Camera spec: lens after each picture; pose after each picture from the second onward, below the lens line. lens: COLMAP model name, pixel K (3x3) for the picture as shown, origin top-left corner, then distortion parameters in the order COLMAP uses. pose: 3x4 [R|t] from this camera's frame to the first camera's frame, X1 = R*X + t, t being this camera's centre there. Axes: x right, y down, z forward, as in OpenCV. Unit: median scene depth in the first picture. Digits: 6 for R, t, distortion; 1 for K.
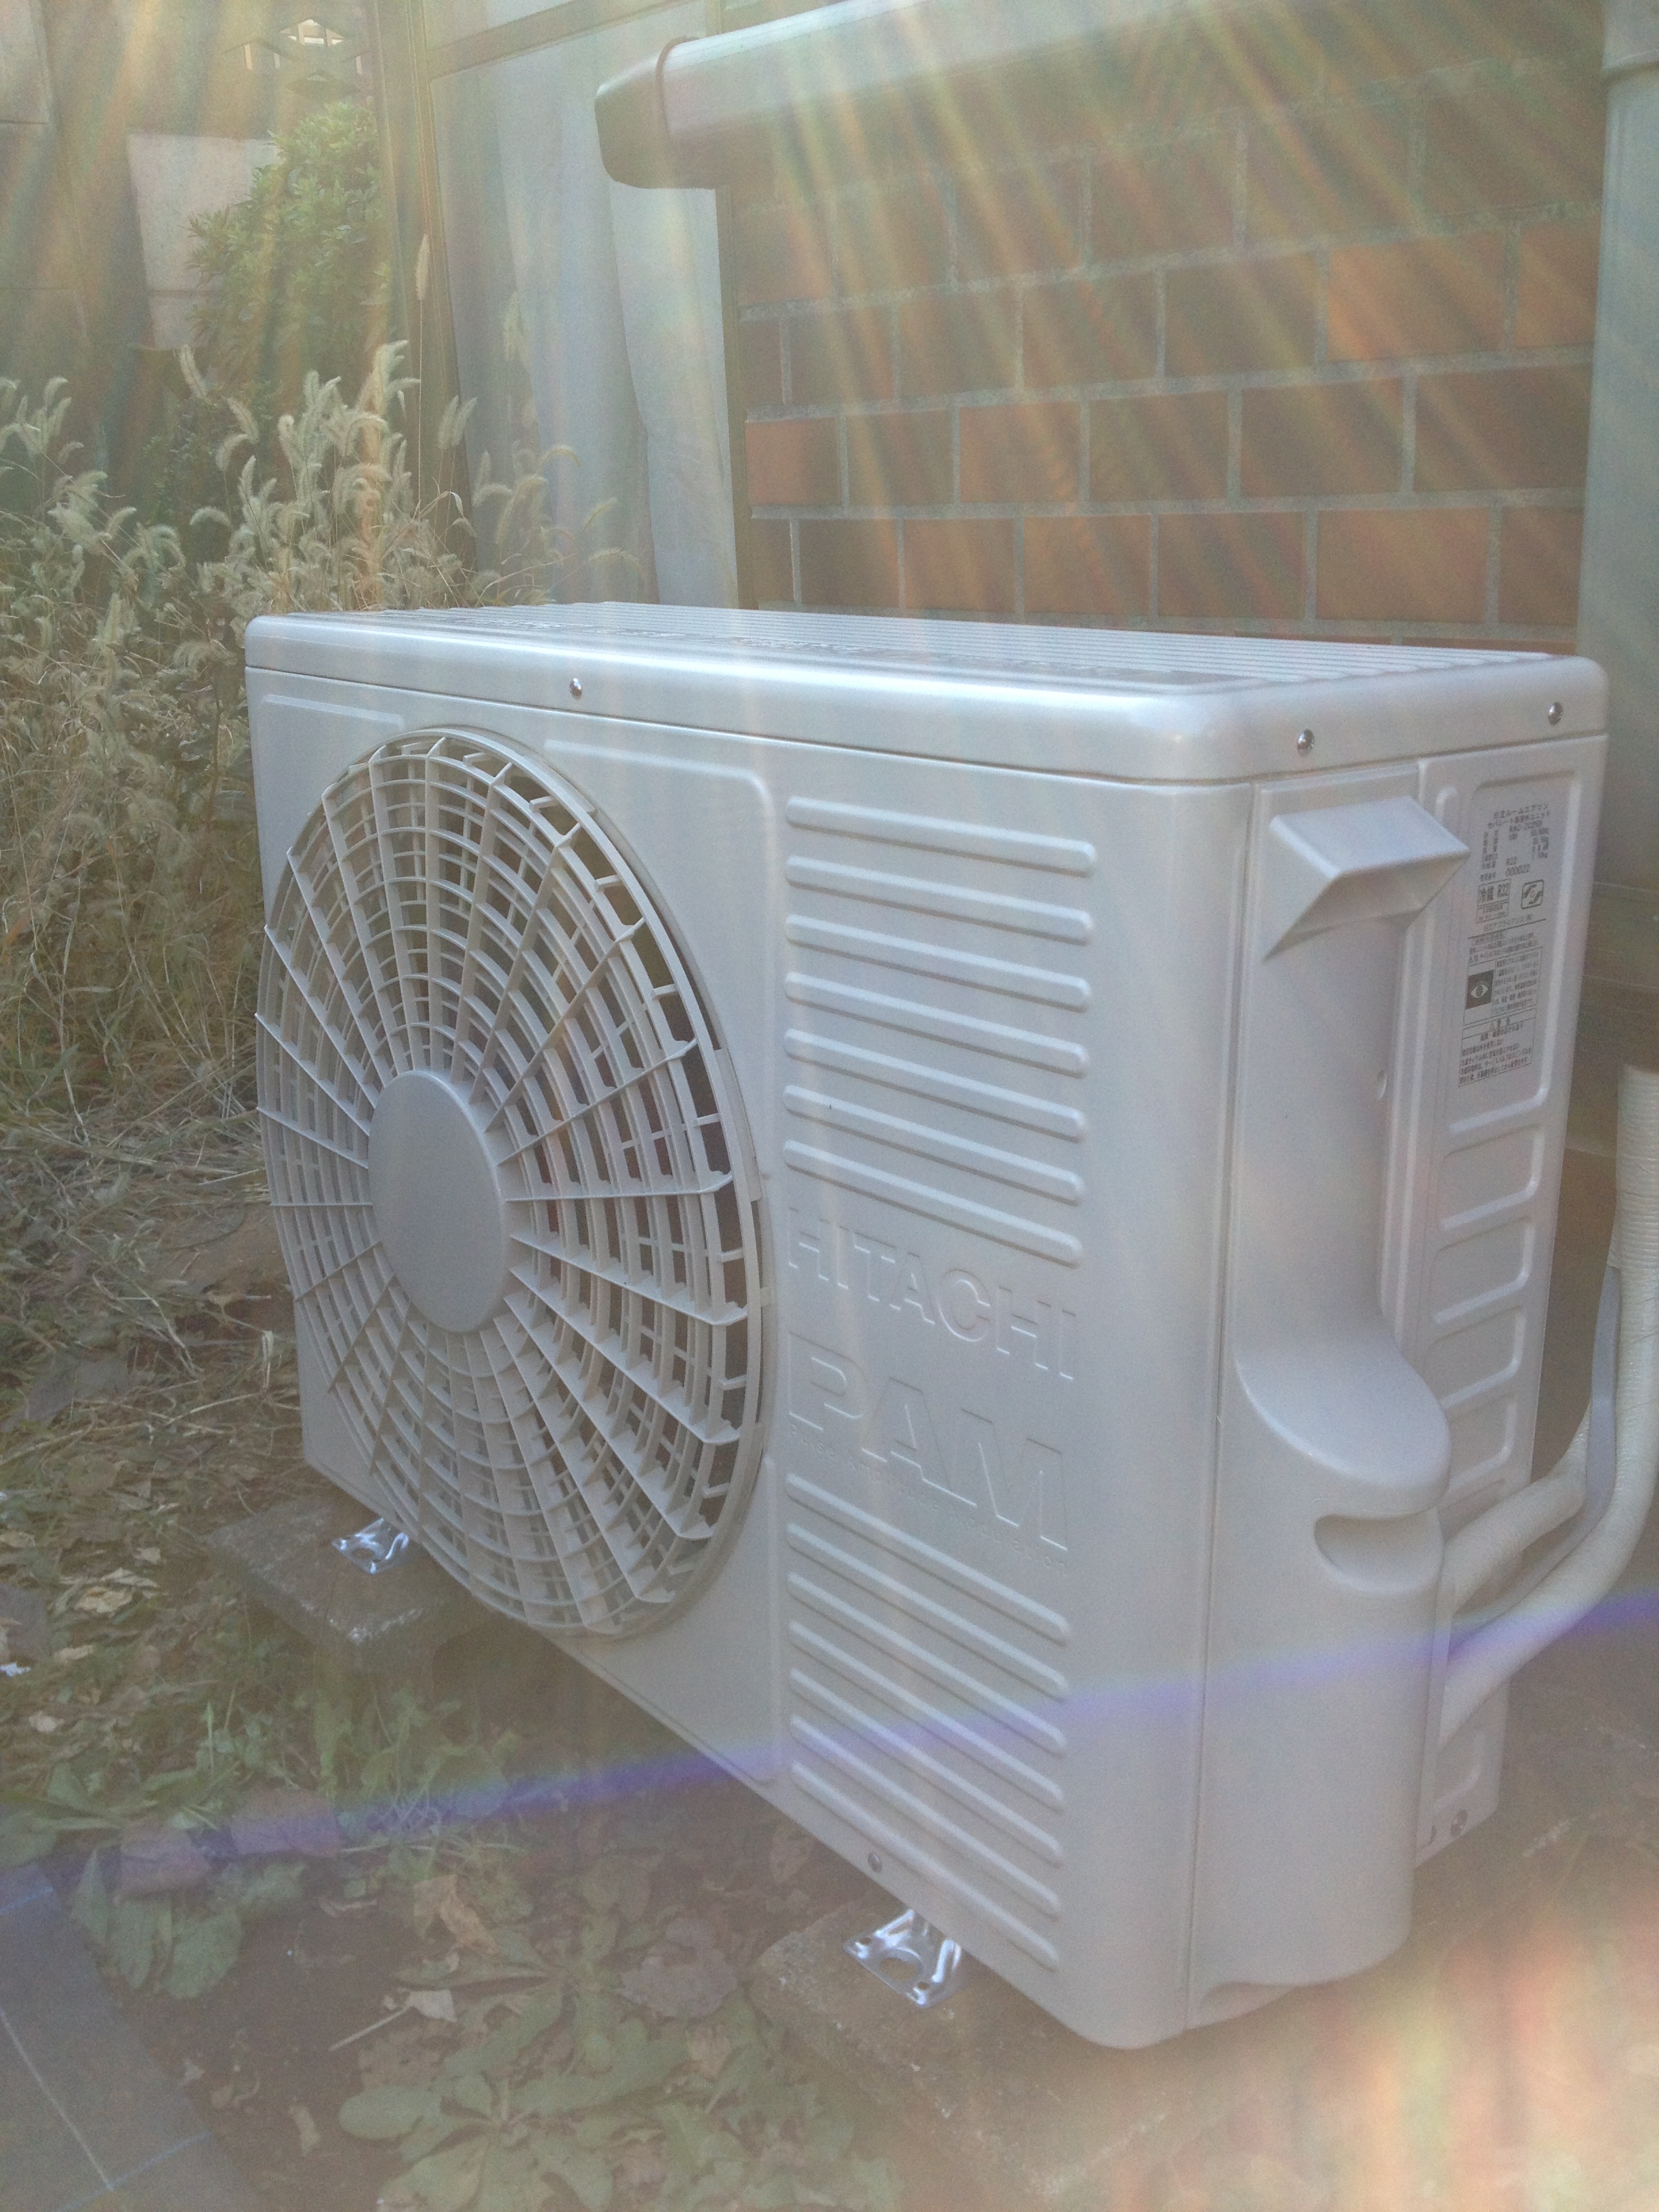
lens RADIAL K [[2074.6, 0, 894.8], [0, 2074.6, 1059.7], [0, 0, 1]] dist [0.068111, -0.267498]
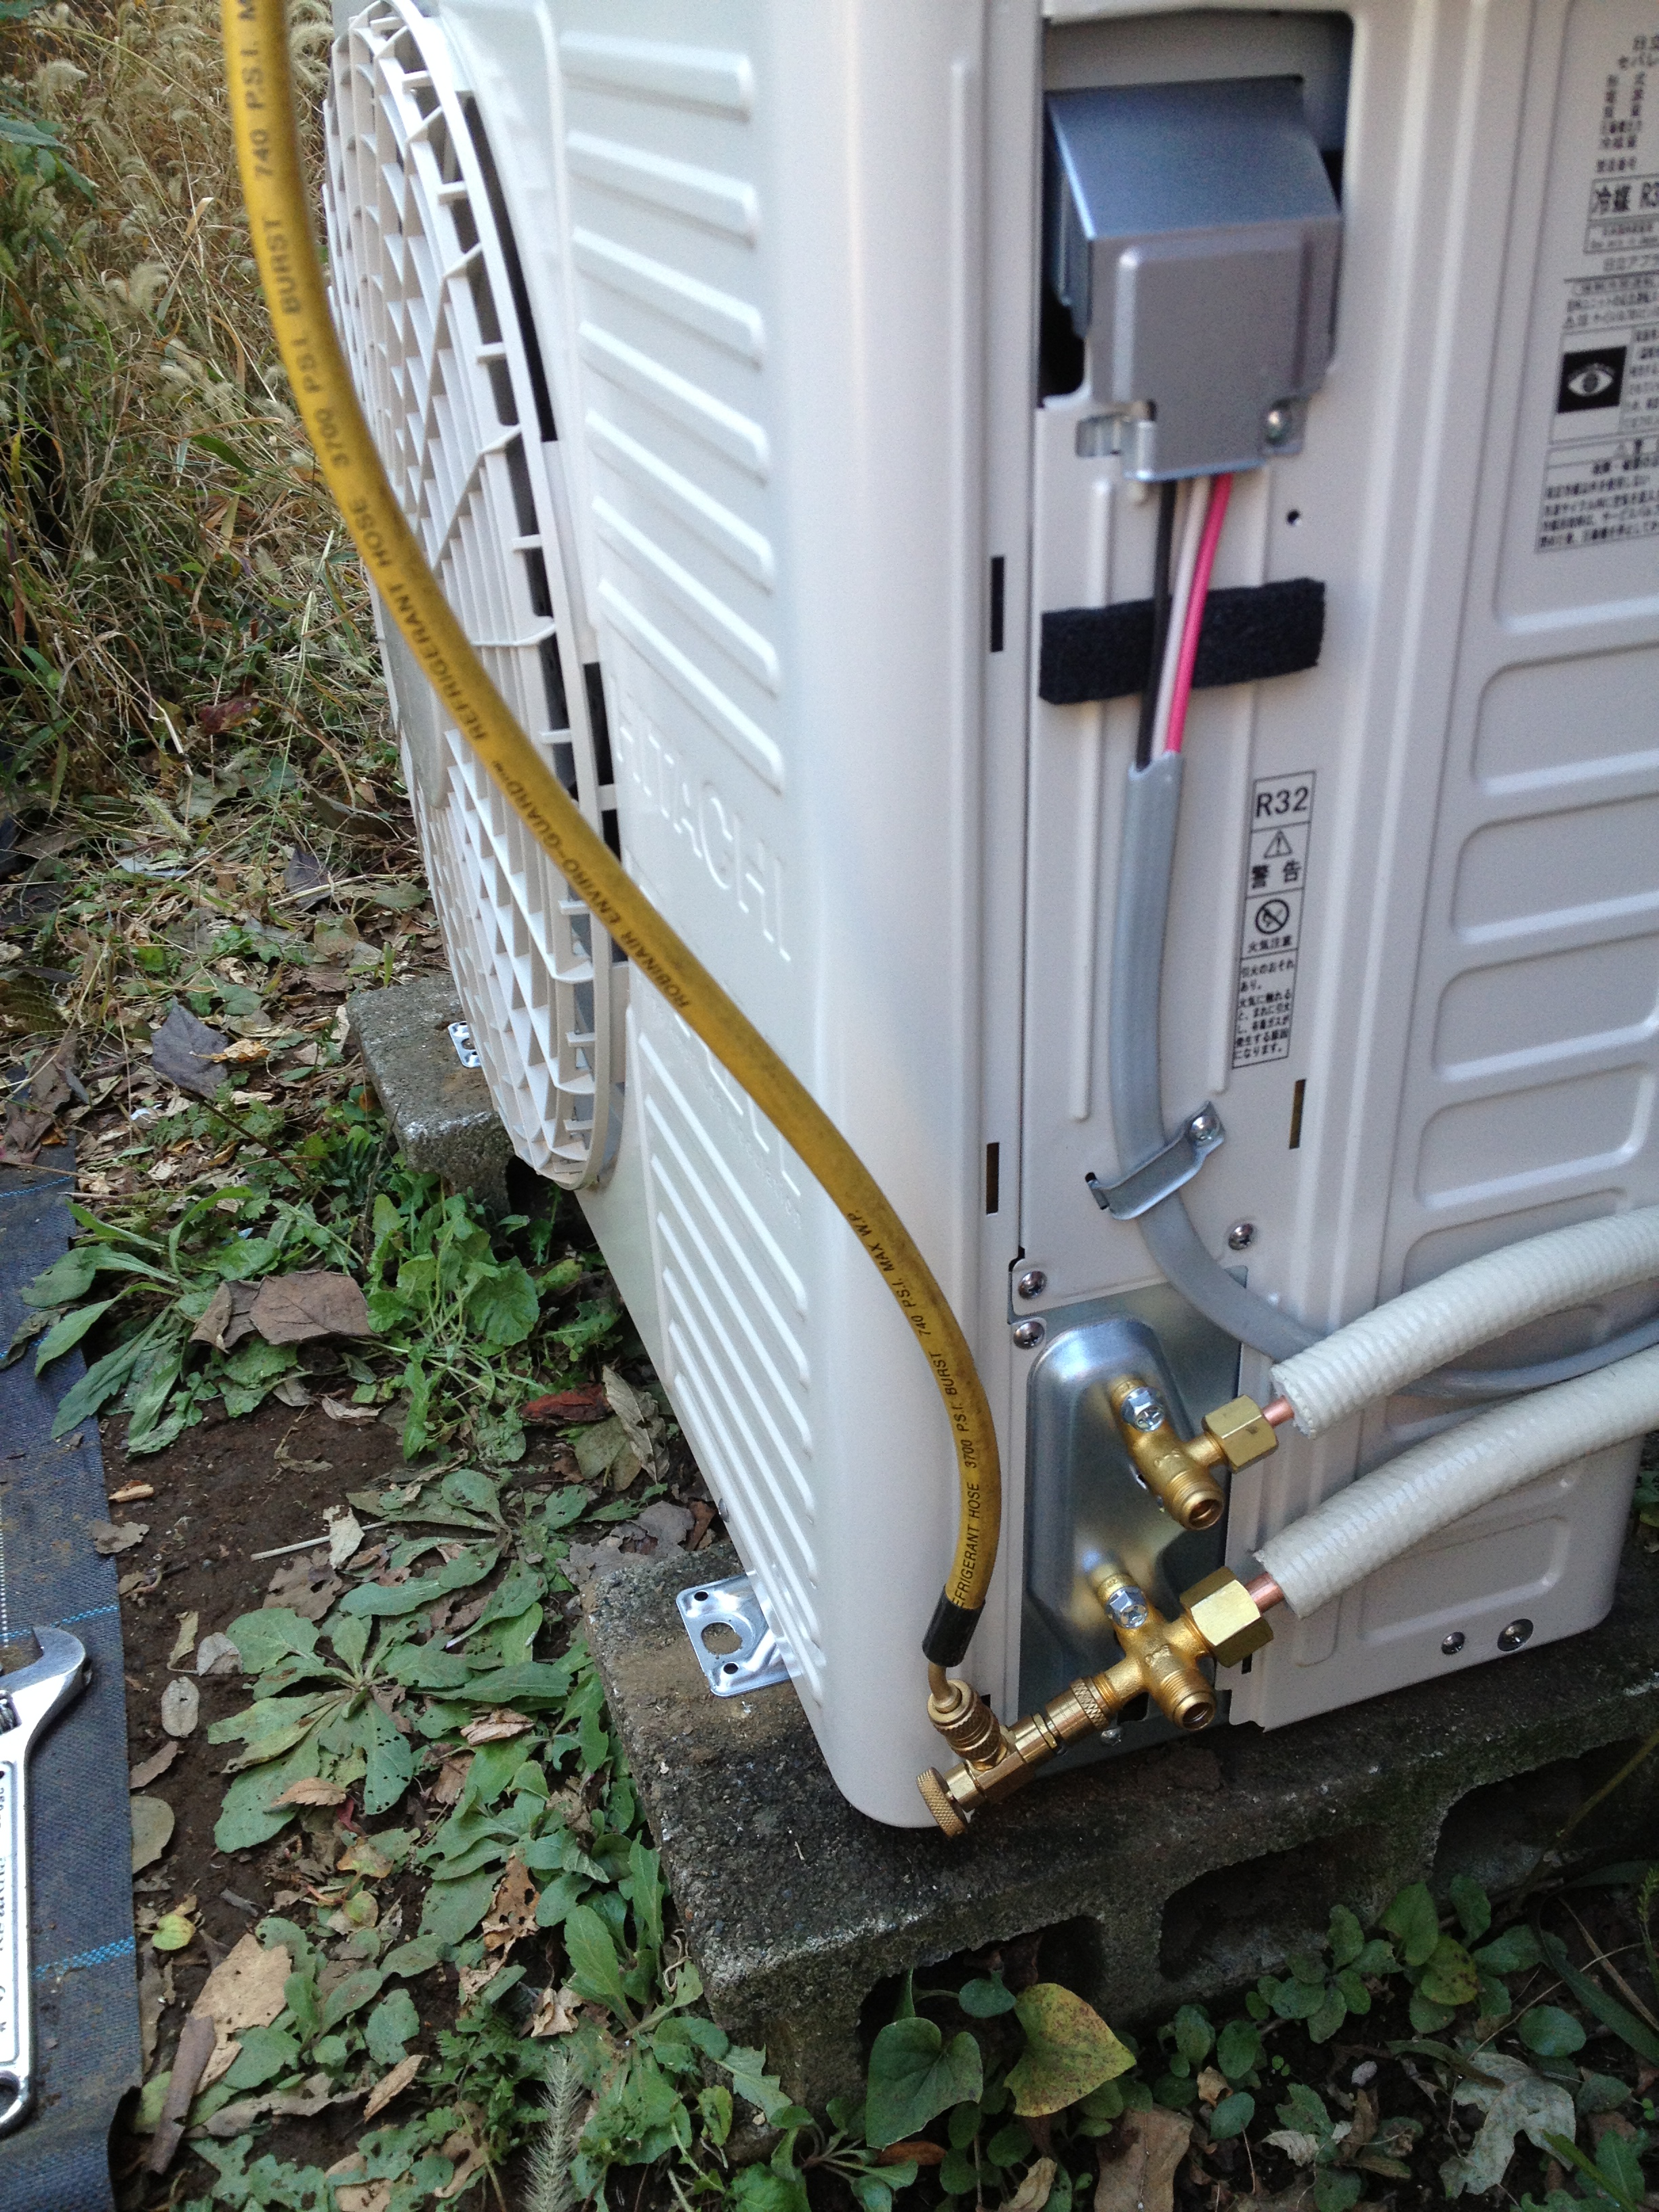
lens RADIAL K [[2084.0, 0, 829.5], [0, 2084.0, 1106.0], [0, 0, 1]] dist [-0.005872, -0.022559]
pose [[0.925582, 0.154477, -0.345594, 0.294913], [-0.061635, 0.962263, 0.265050, 0.018885], [0.373496, -0.224024, 0.900174, 0.335129]]
